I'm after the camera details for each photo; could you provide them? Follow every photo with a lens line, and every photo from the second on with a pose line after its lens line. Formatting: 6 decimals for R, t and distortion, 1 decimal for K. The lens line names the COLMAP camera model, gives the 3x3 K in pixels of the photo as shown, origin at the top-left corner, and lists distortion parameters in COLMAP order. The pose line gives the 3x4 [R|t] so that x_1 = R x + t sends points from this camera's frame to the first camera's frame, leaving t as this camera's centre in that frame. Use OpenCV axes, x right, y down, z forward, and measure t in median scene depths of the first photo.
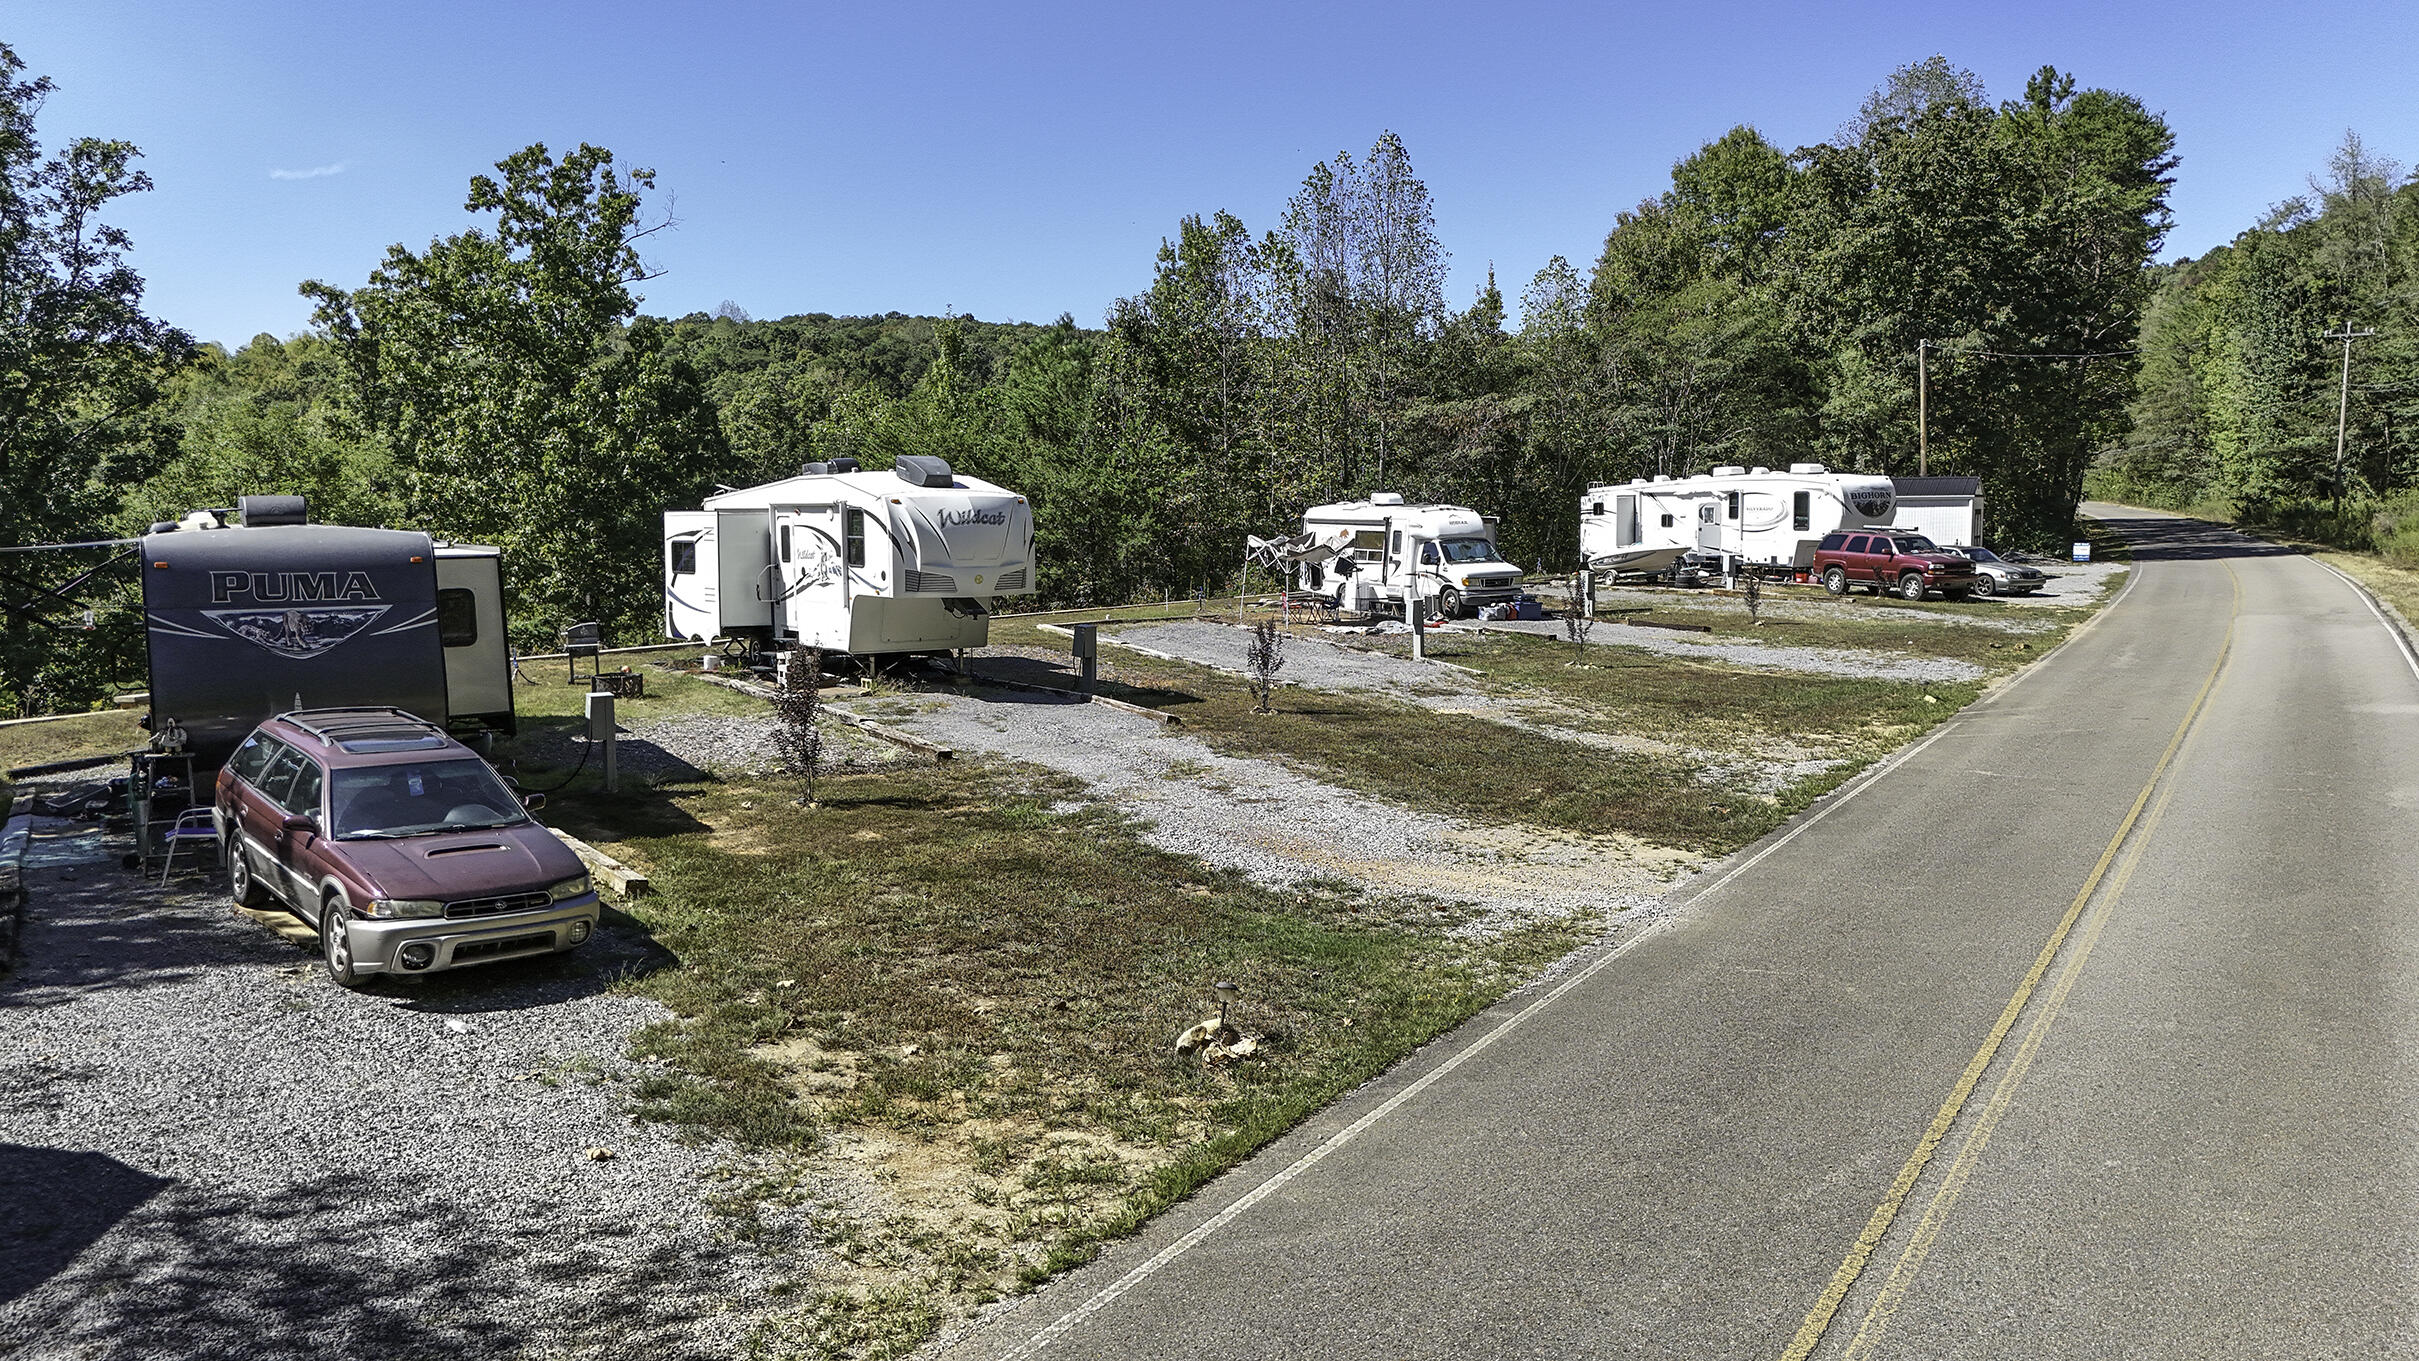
lens RADIAL K [[1792.8, 0, 1211.8], [0, 1792.8, 679.6], [0, 0, 1]] dist [0.043779, -0.036248]
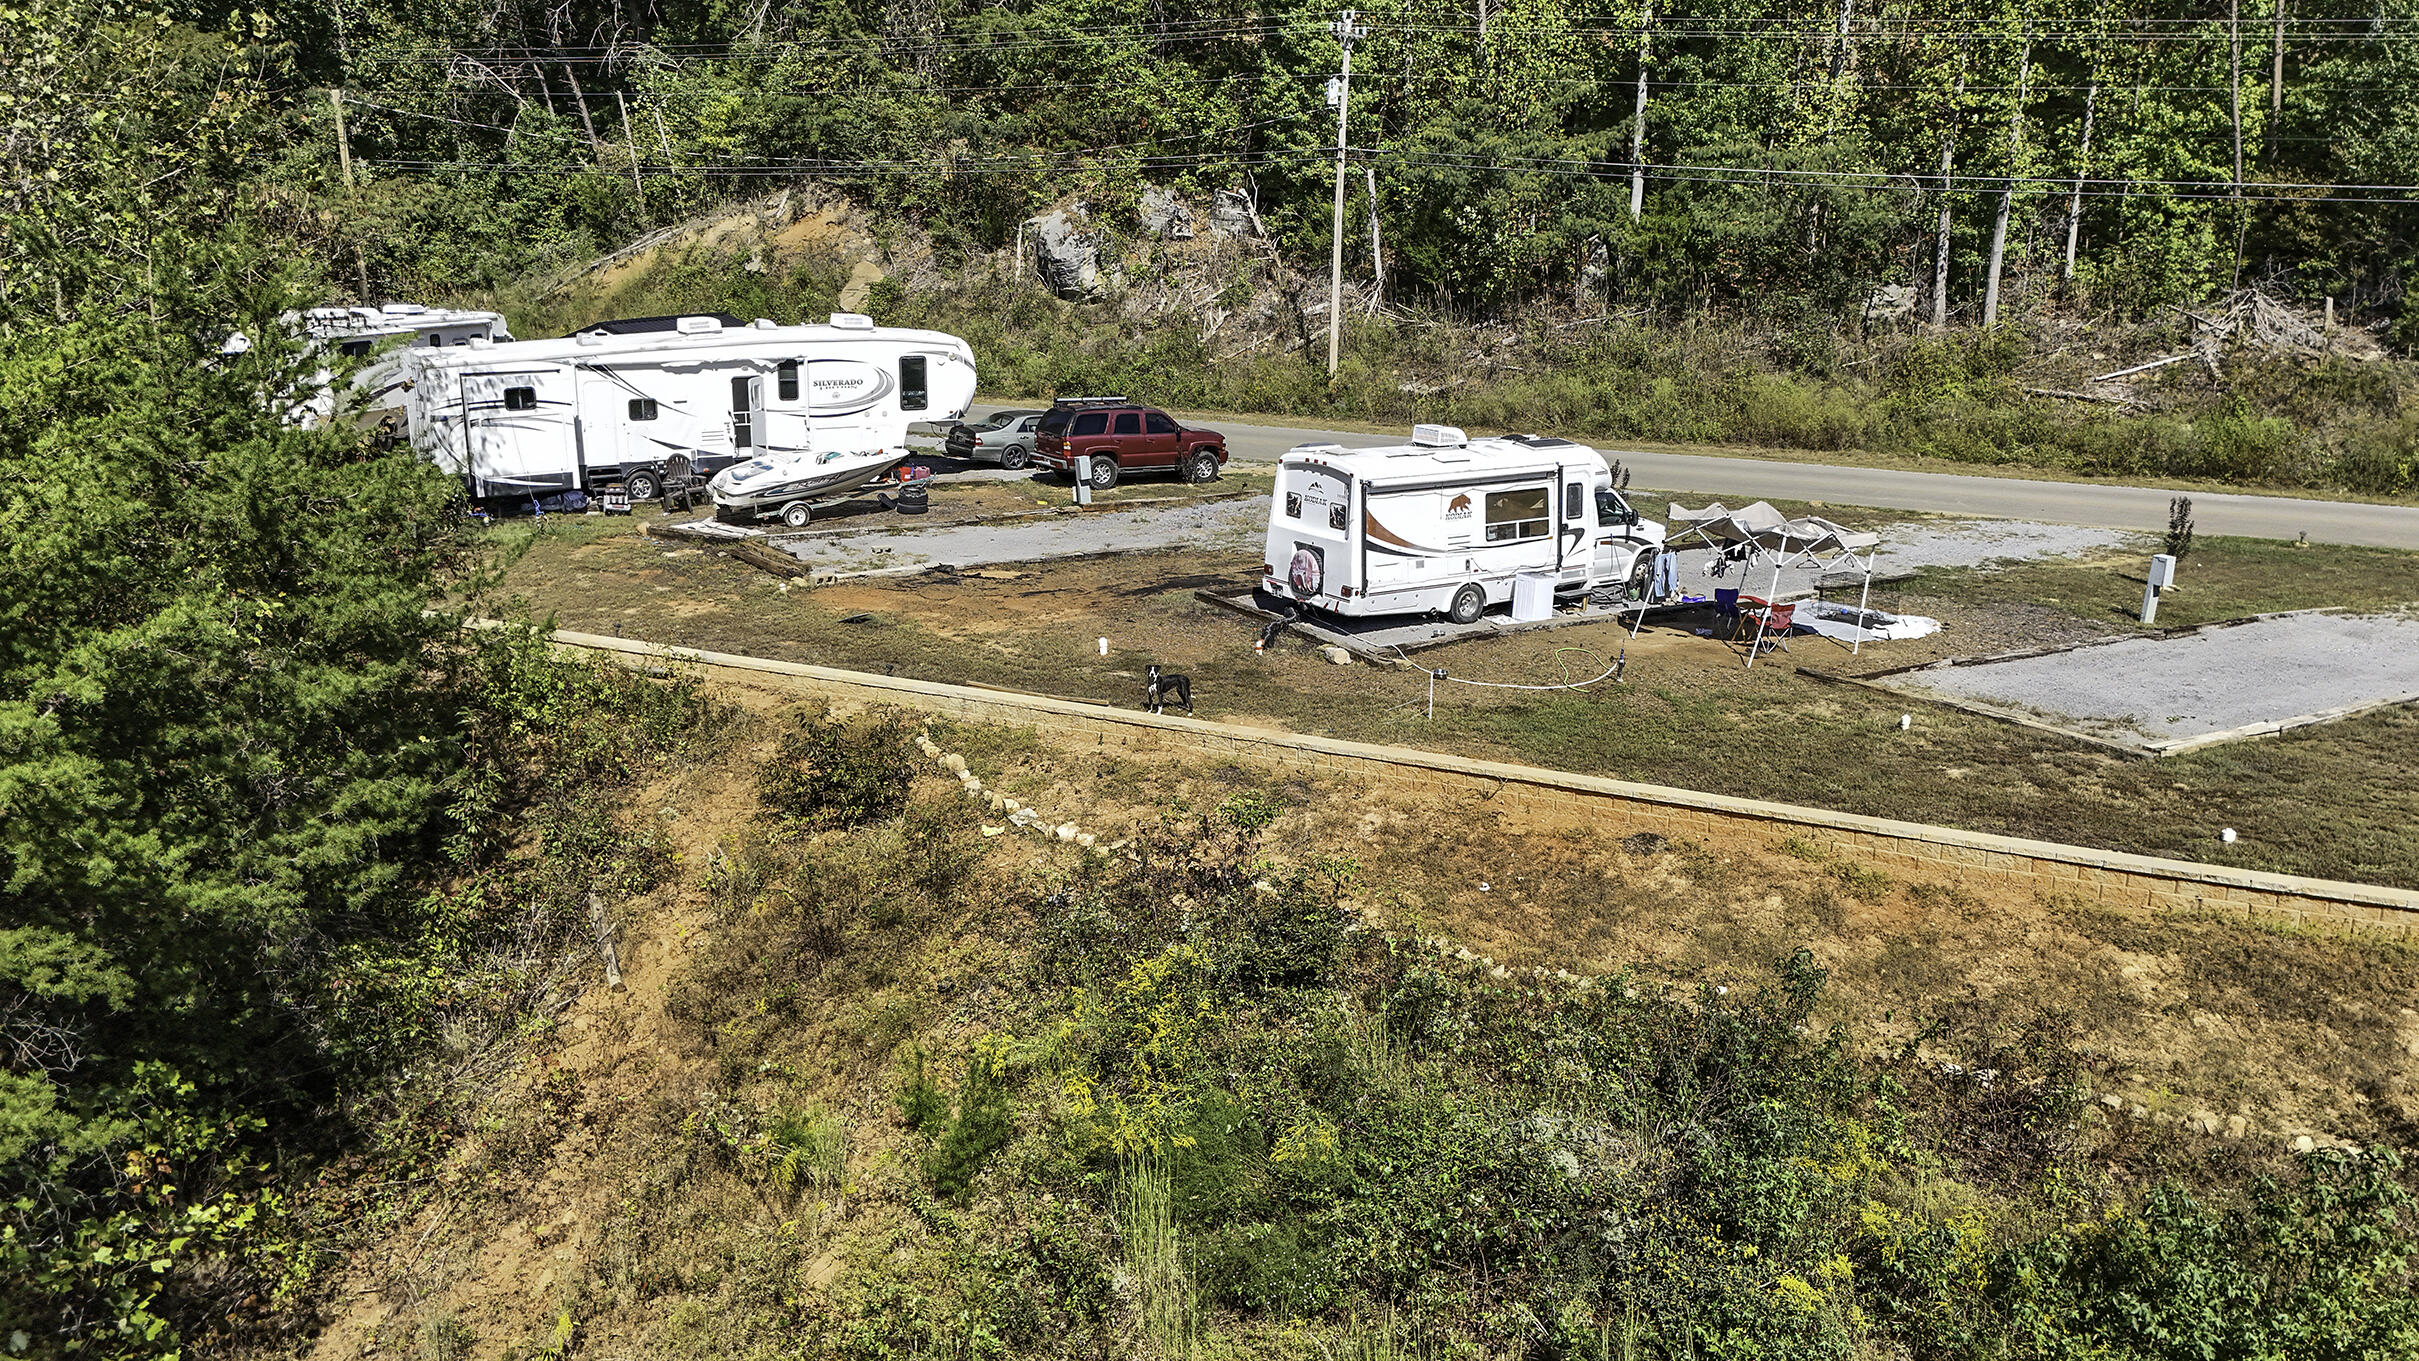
lens RADIAL K [[1792.8, 0, 1211.2], [0, 1792.8, 682.4], [0, 0, 1]] dist [0.043779, -0.036248]
pose [[-0.190025, -0.246885, 0.950231, -0.412750], [0.076210, 0.961236, 0.264984, -0.159345], [-0.978817, 0.122770, -0.163844, 1.008864]]
